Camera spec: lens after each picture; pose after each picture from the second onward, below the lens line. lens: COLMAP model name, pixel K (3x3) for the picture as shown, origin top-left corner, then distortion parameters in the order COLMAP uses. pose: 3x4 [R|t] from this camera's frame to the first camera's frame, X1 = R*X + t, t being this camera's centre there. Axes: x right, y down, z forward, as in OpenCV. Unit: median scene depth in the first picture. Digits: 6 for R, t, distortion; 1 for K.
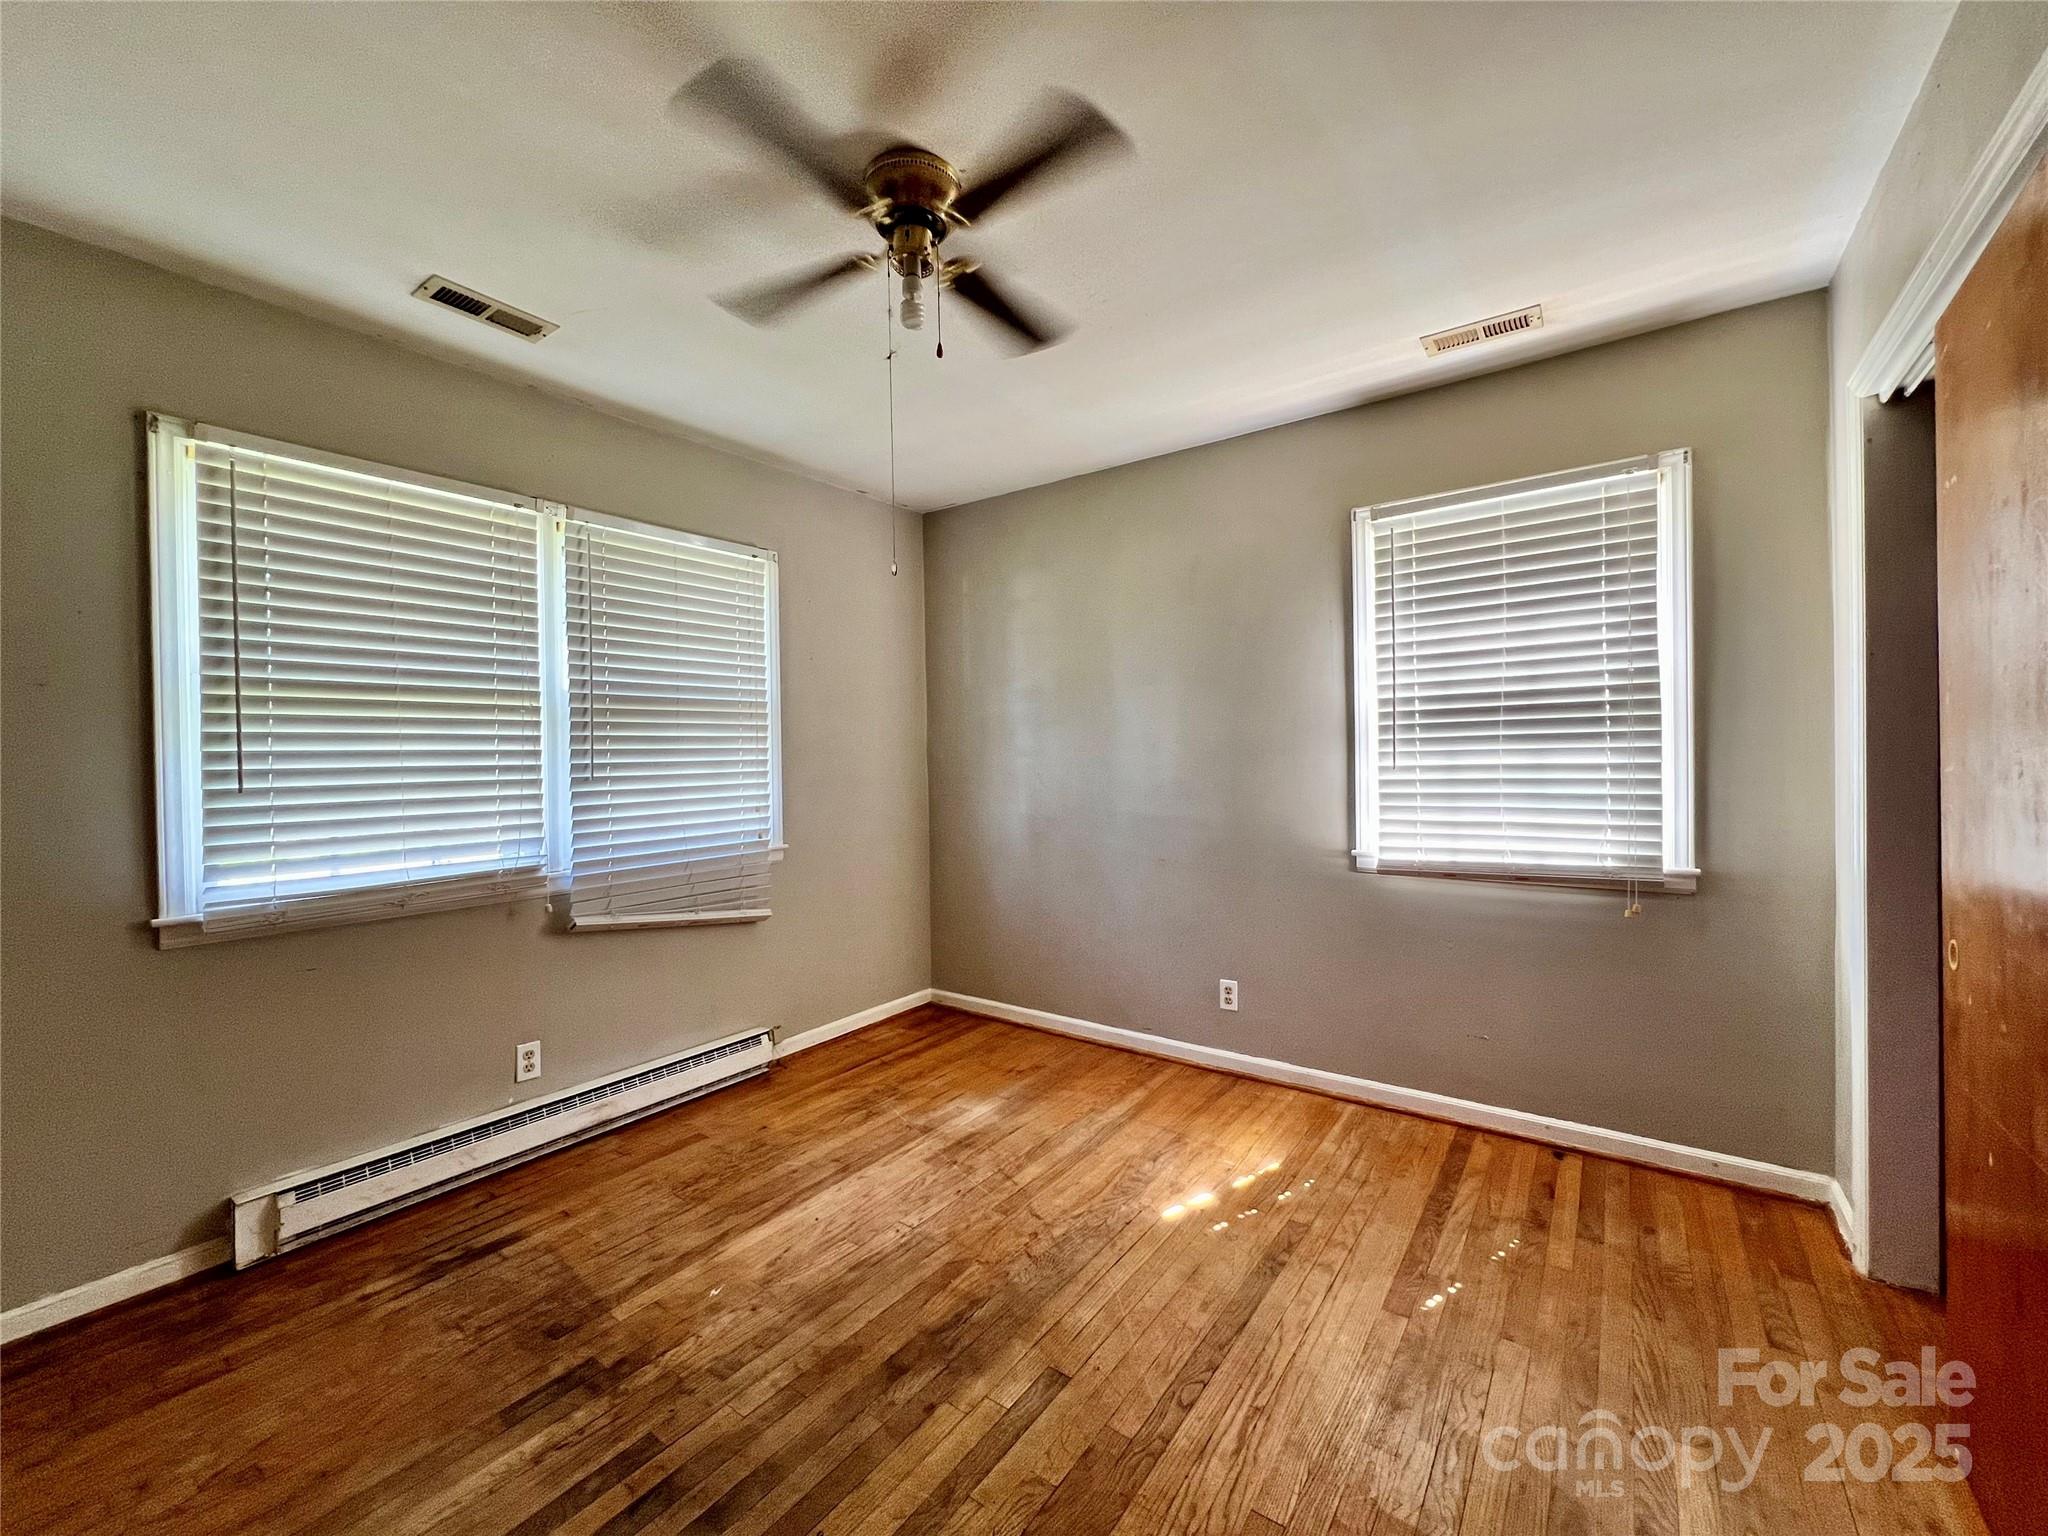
lens RADIAL K [[820.4, 0, 1021.2], [0, 820.4, 762.0], [0, 0, 1]] dist [-0.002587, 0.000150]
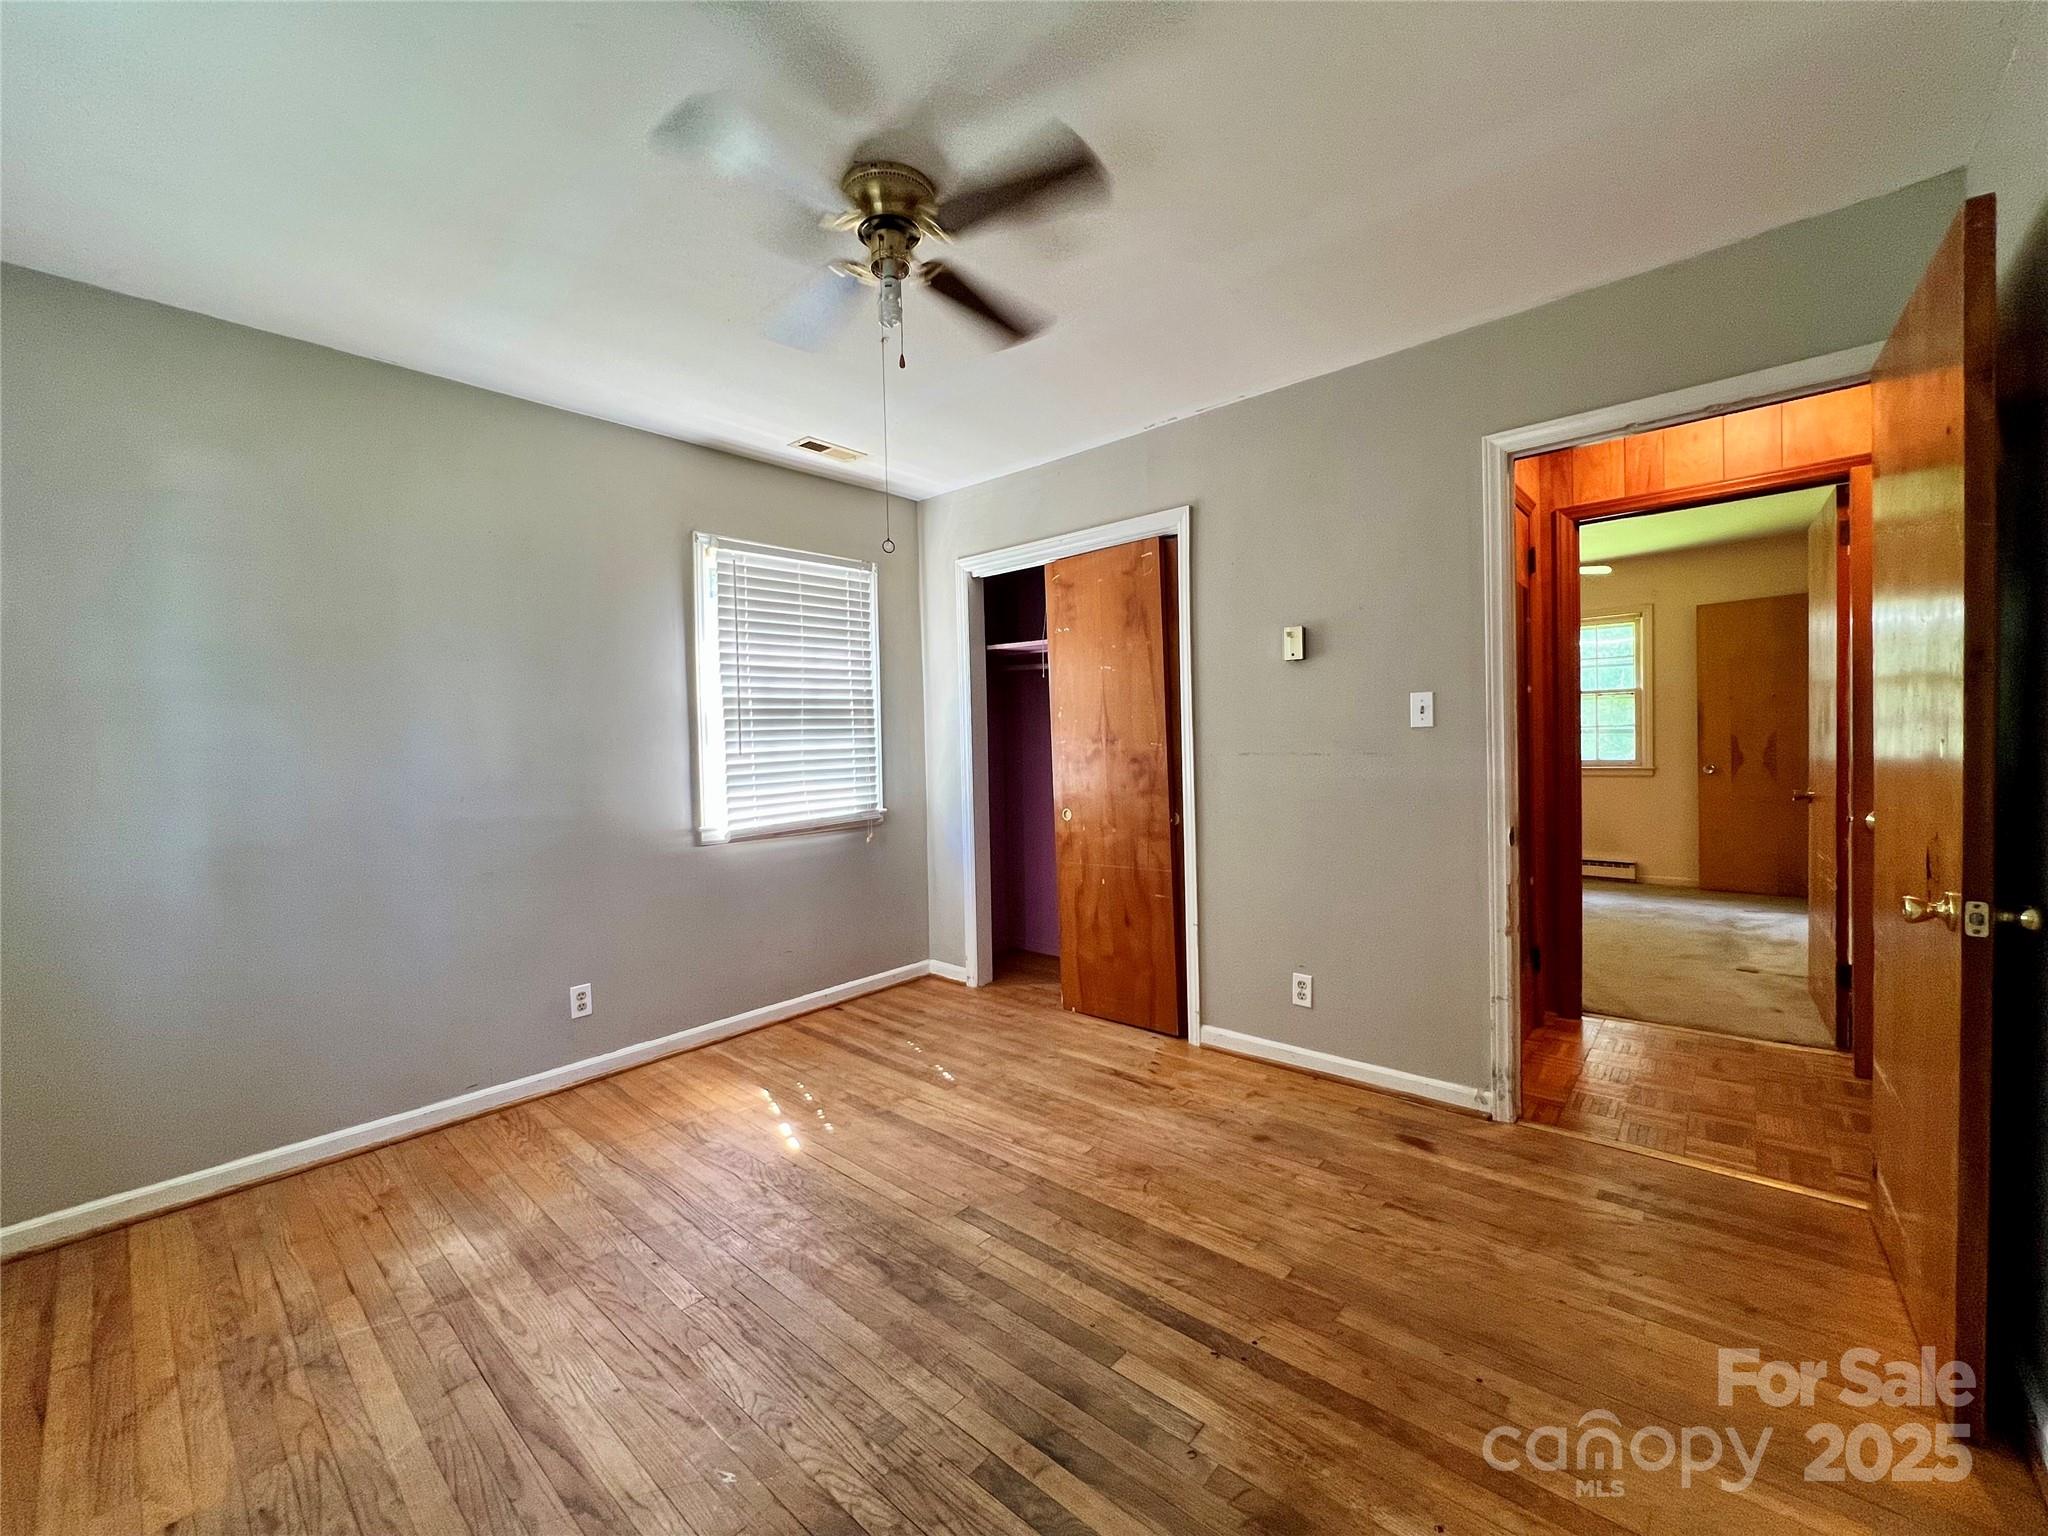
lens RADIAL K [[820.4, 0, 1021.2], [0, 820.4, 762.0], [0, 0, 1]] dist [-0.002587, 0.000150]
pose [[0.095339, -0.013849, 0.995349, -0.825642], [0.034452, 0.999350, 0.010605, 0.022628], [-0.994849, 0.033281, 0.095754, 0.519479]]
